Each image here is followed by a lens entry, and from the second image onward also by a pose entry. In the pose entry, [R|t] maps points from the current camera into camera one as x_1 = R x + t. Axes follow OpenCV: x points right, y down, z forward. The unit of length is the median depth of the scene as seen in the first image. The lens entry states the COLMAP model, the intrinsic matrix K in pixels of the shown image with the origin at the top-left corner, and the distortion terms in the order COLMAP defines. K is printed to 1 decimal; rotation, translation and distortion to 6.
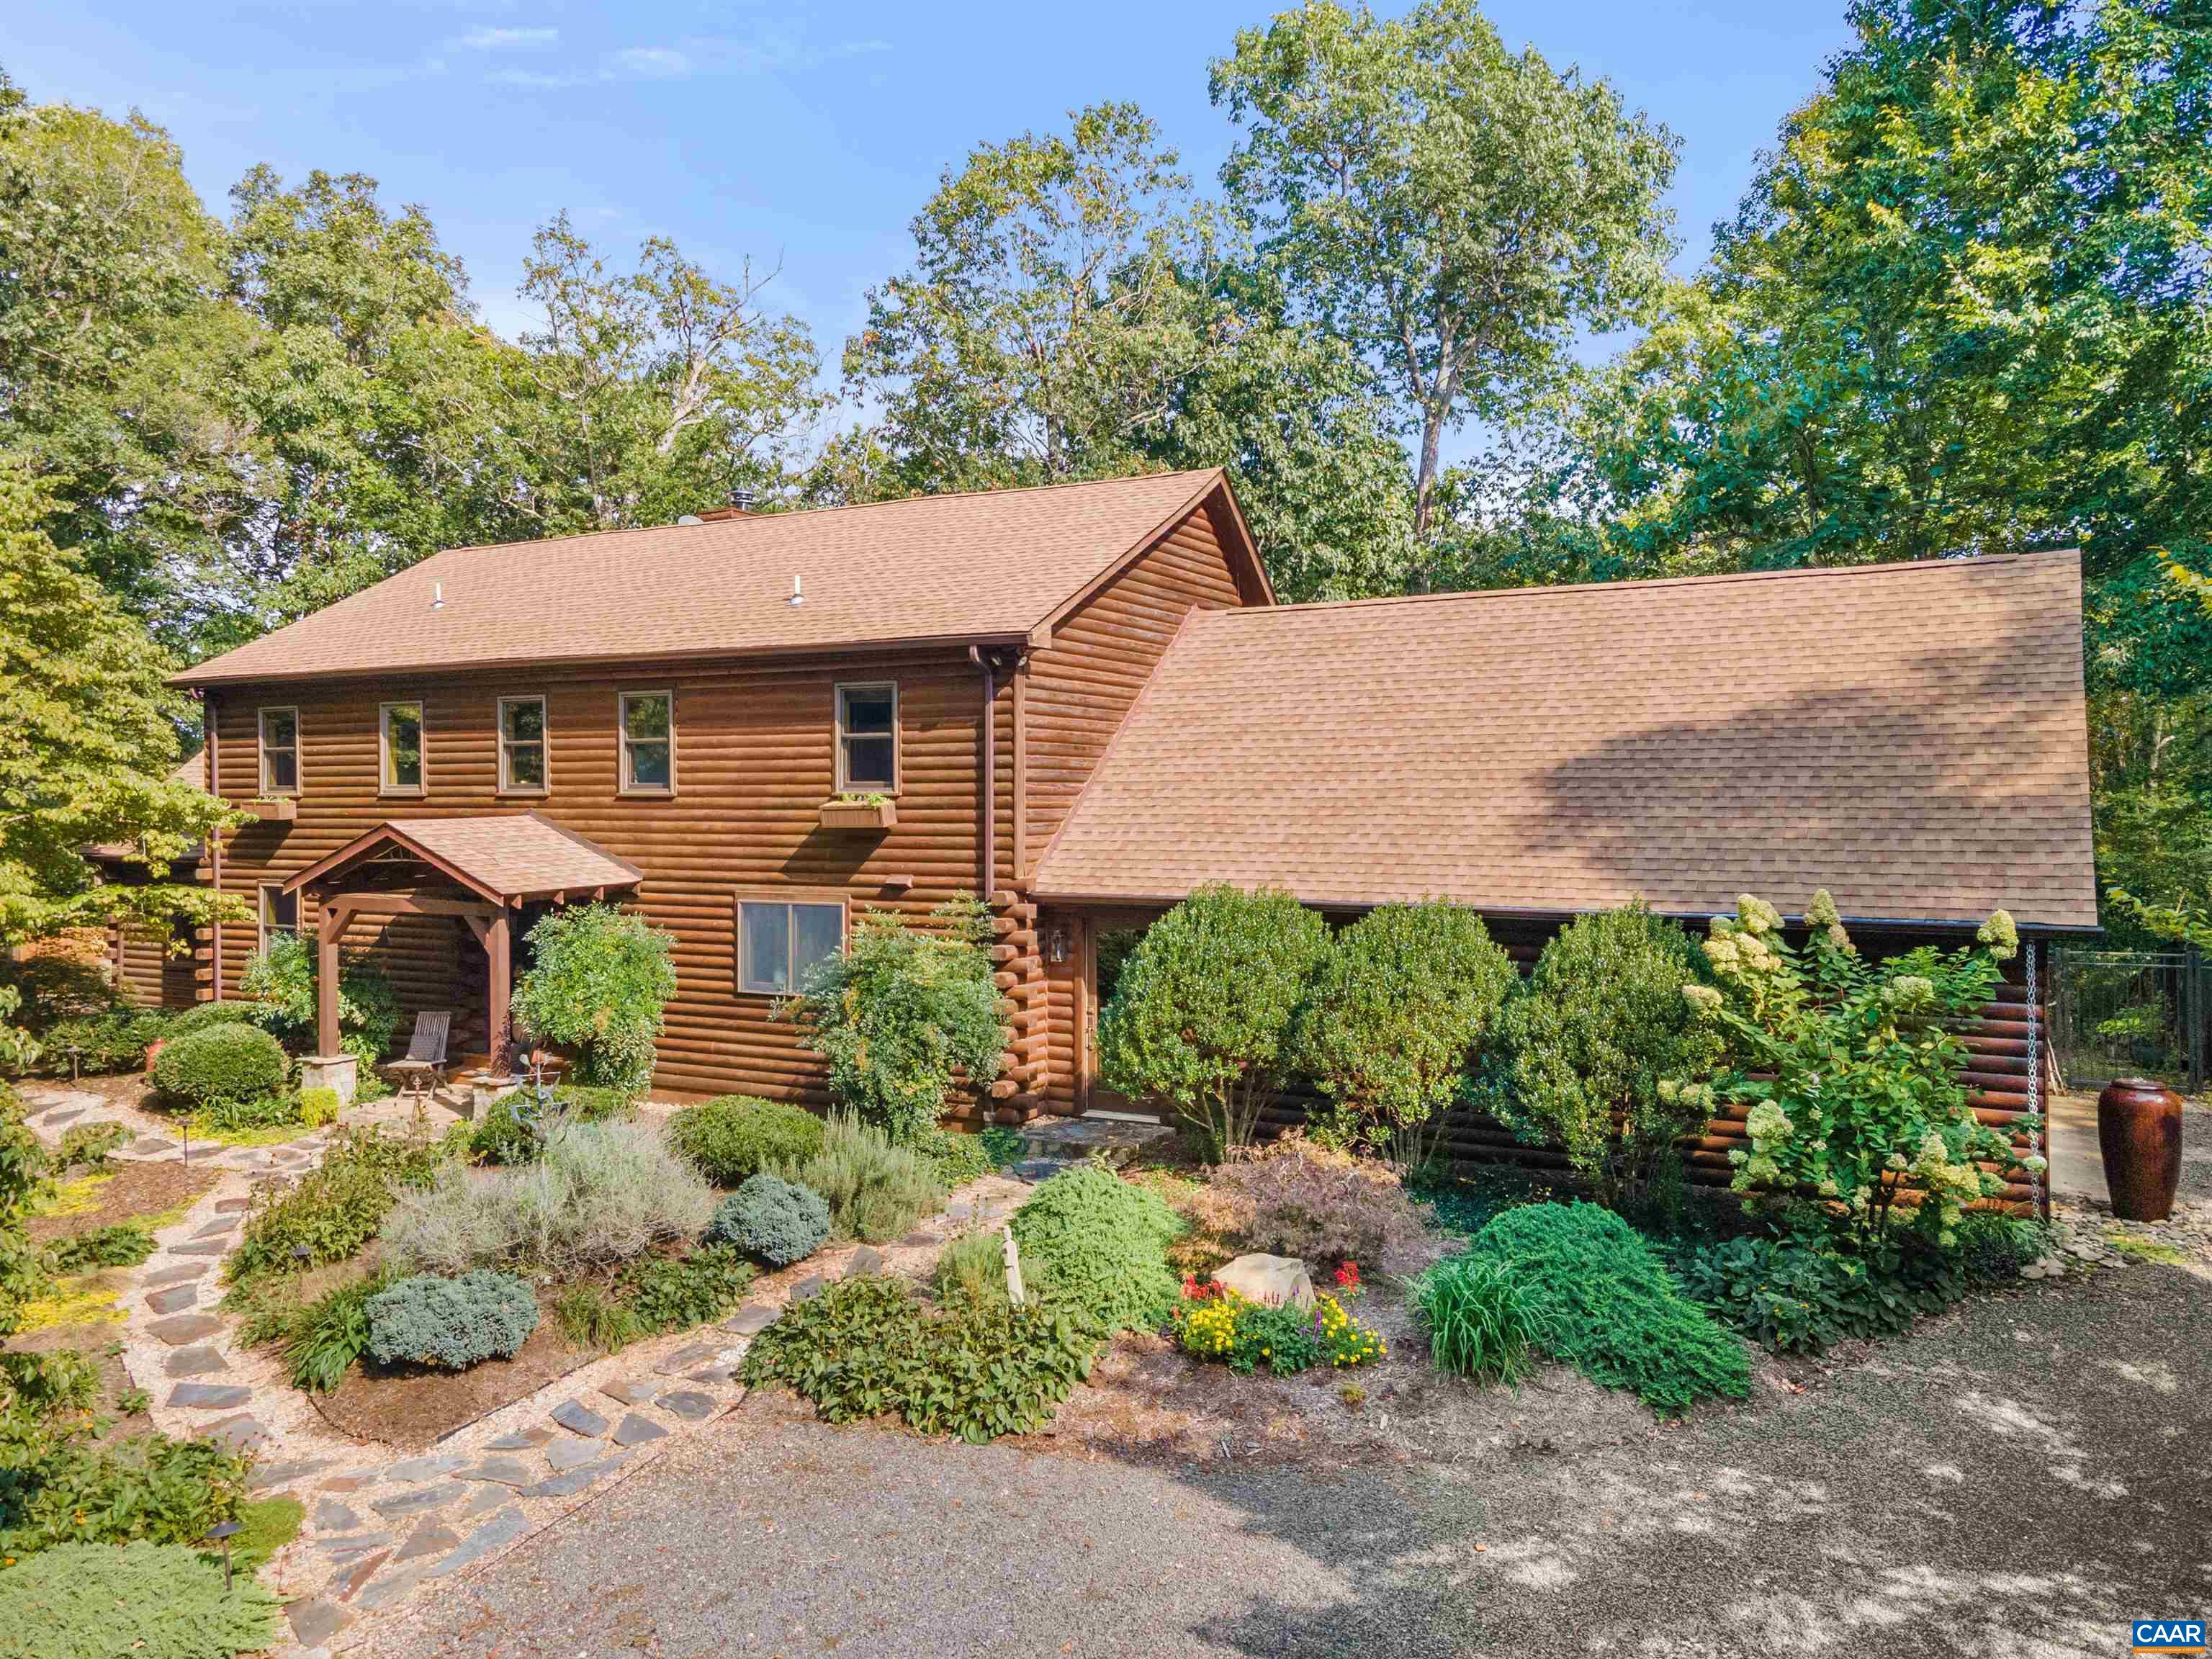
lens RADIAL K [[1775.6, 0, 1104.7], [0, 1775.6, 843.3], [0, 0, 1]] dist [0.047808, -0.012433]
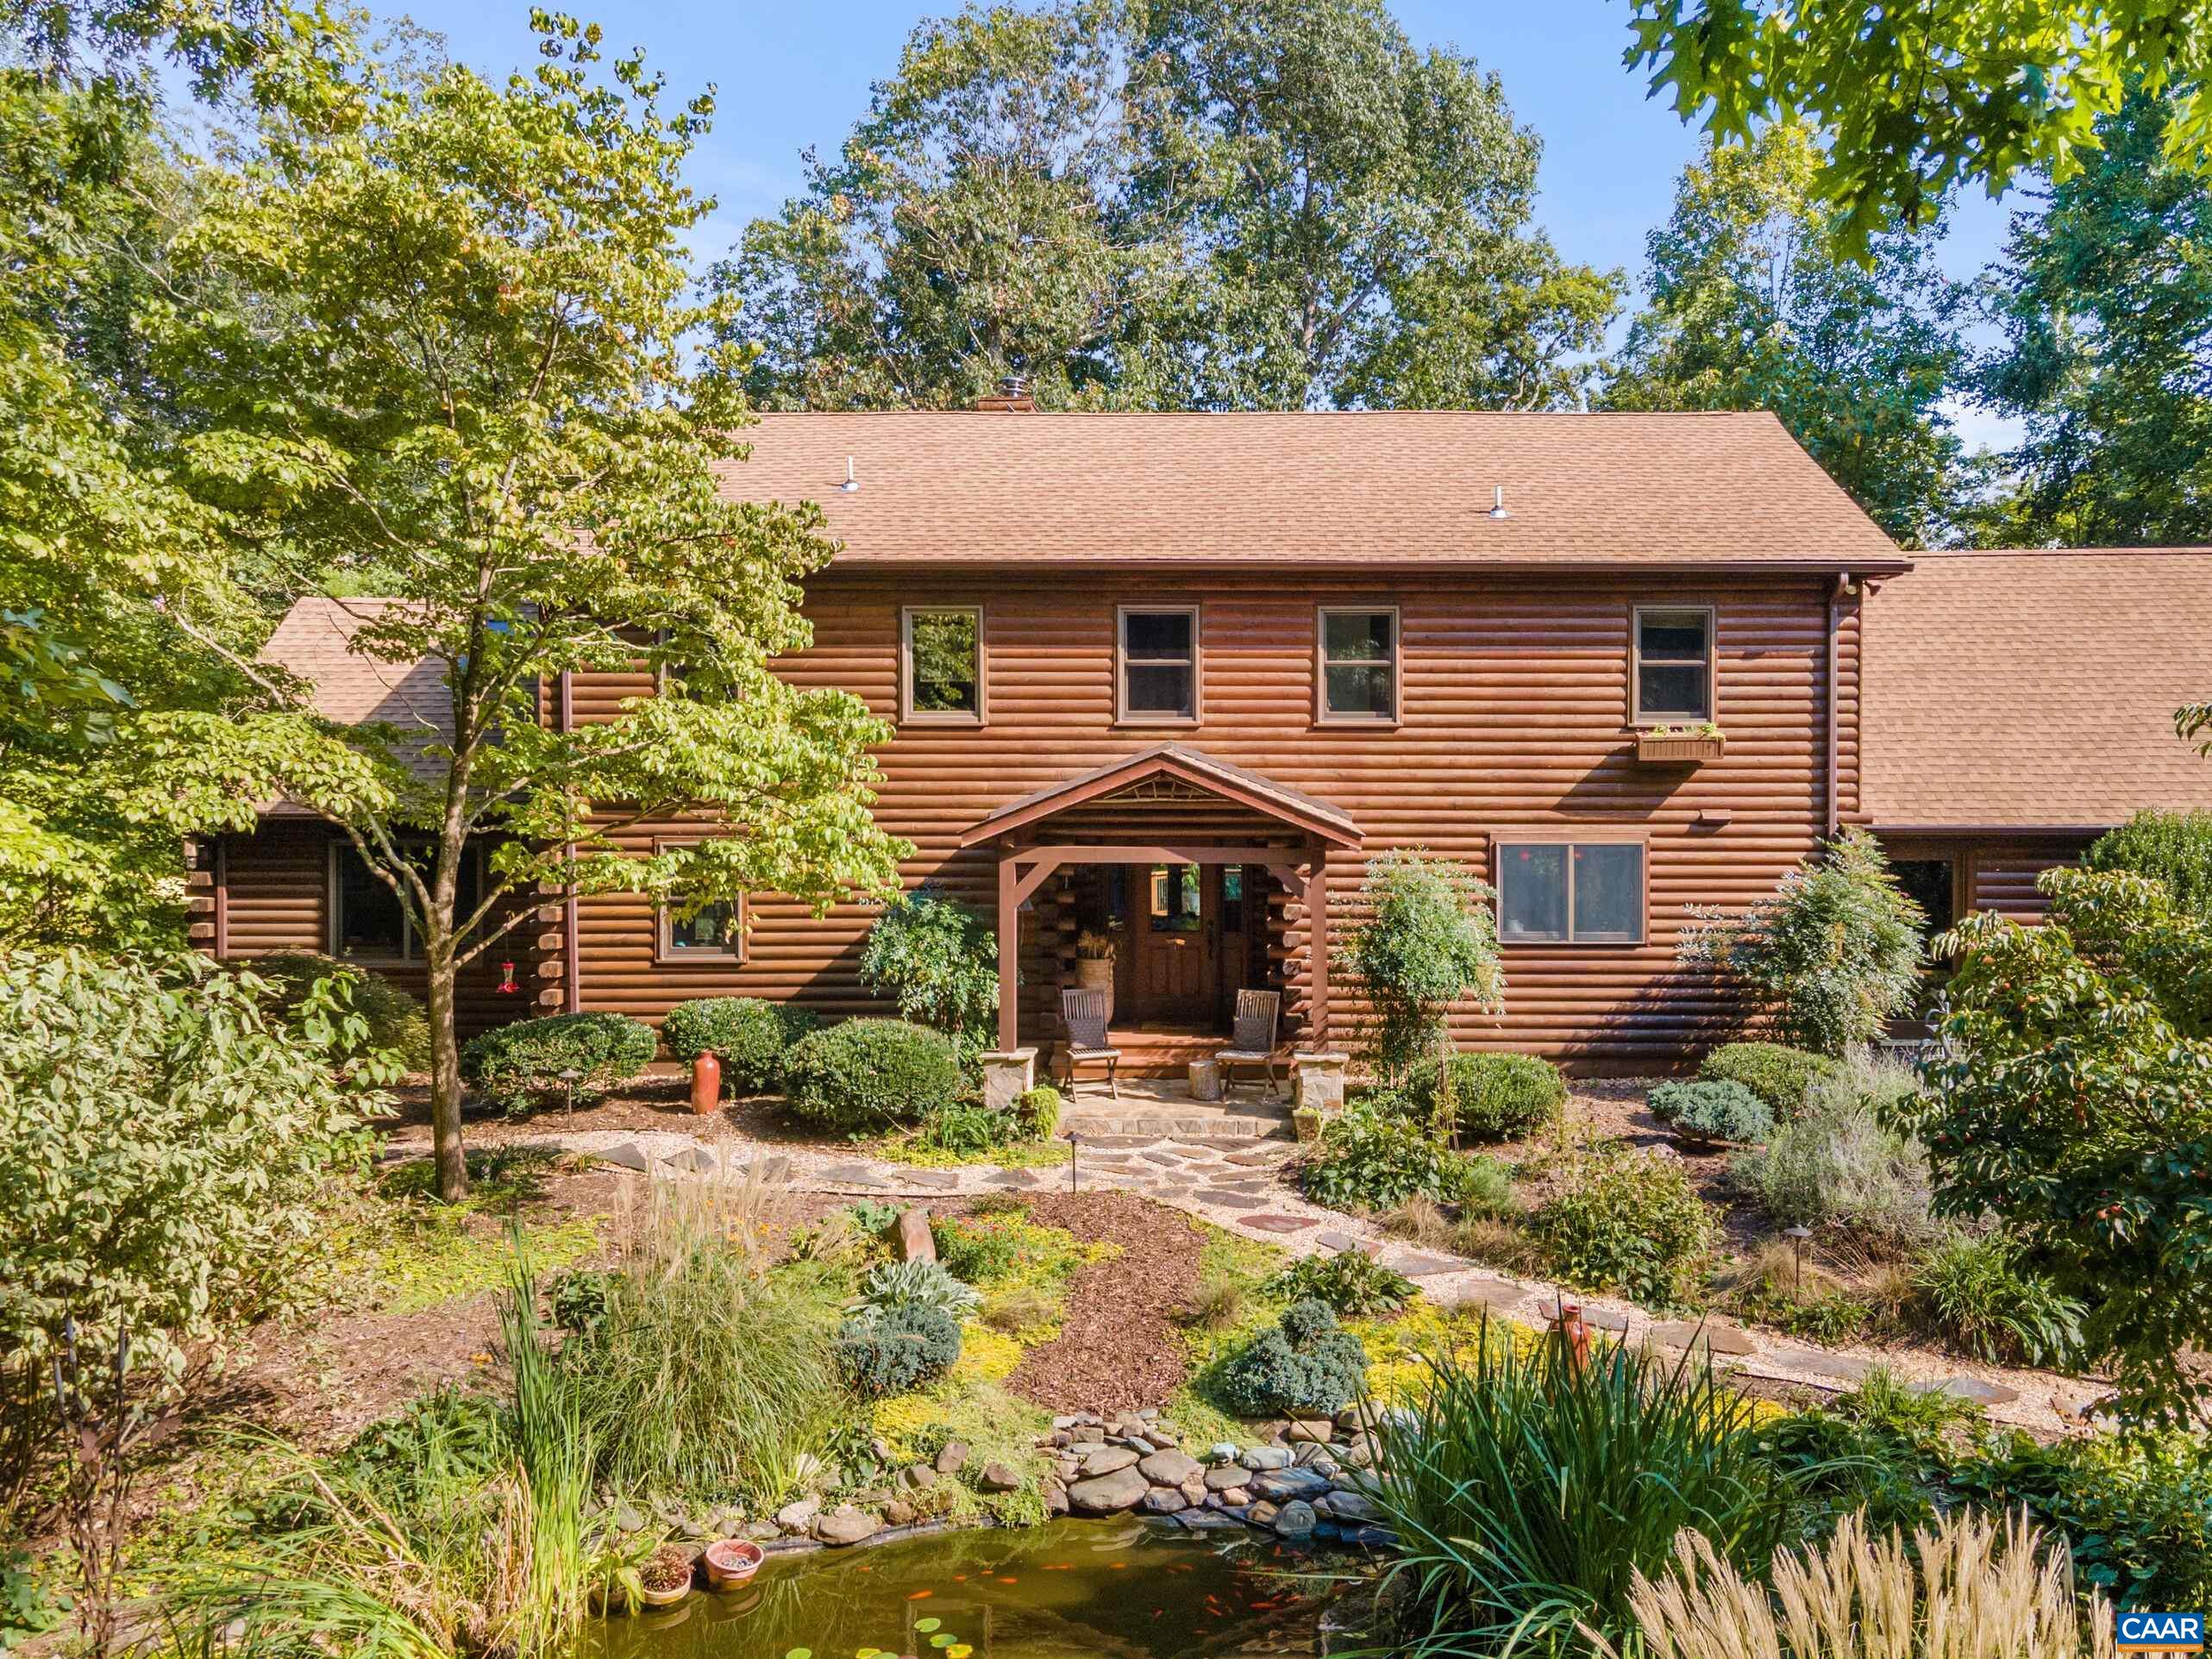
lens RADIAL K [[1775.5, 0, 1108.9], [0, 1775.5, 825.1], [0, 0, 1]] dist [0.047808, -0.012433]
pose [[0.853594, -0.022019, 0.520474, -0.866044], [0.010301, 0.999624, 0.025396, -0.001824], [-0.520837, -0.016317, 0.853500, 0.338641]]
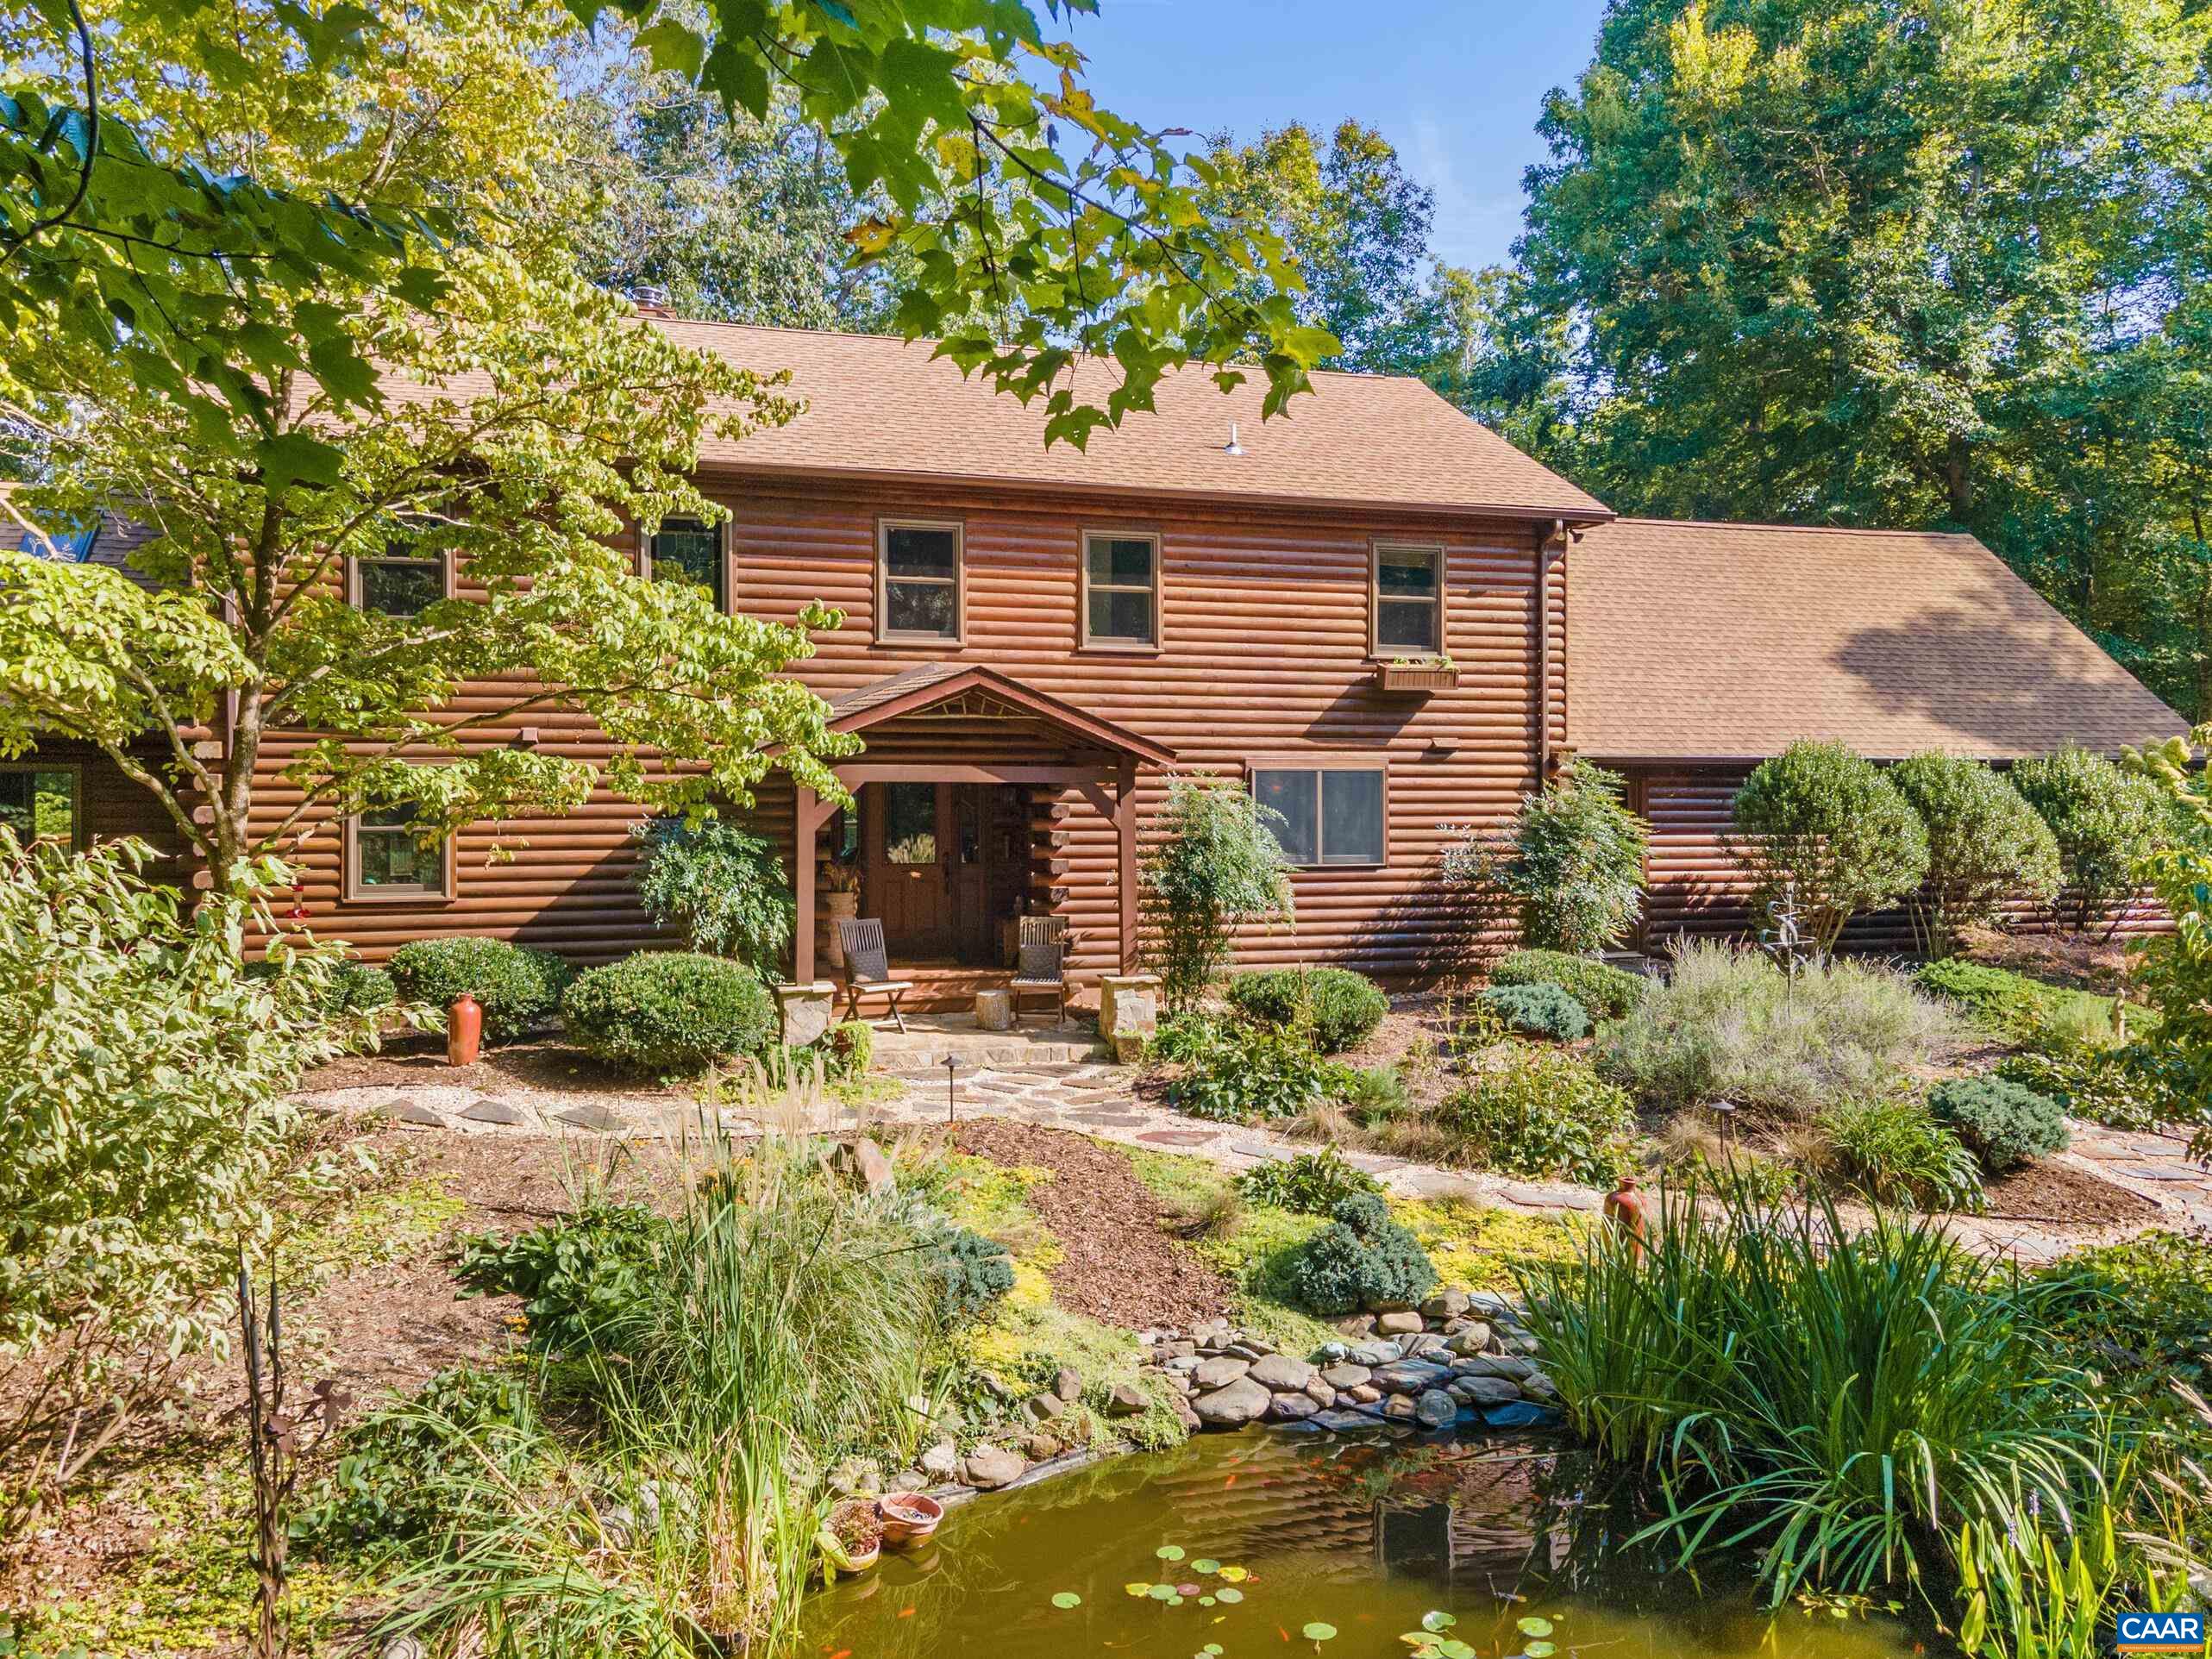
lens RADIAL K [[1775.5, 0, 1221.9], [0, 1775.5, 737.3], [0, 0, 1]] dist [0.047808, -0.012433]
pose [[0.658490, -0.003746, 0.752580, -0.931350], [0.001372, 0.999992, 0.003776, 0.012662], [-0.752588, -0.001454, 0.658490, 0.415161]]
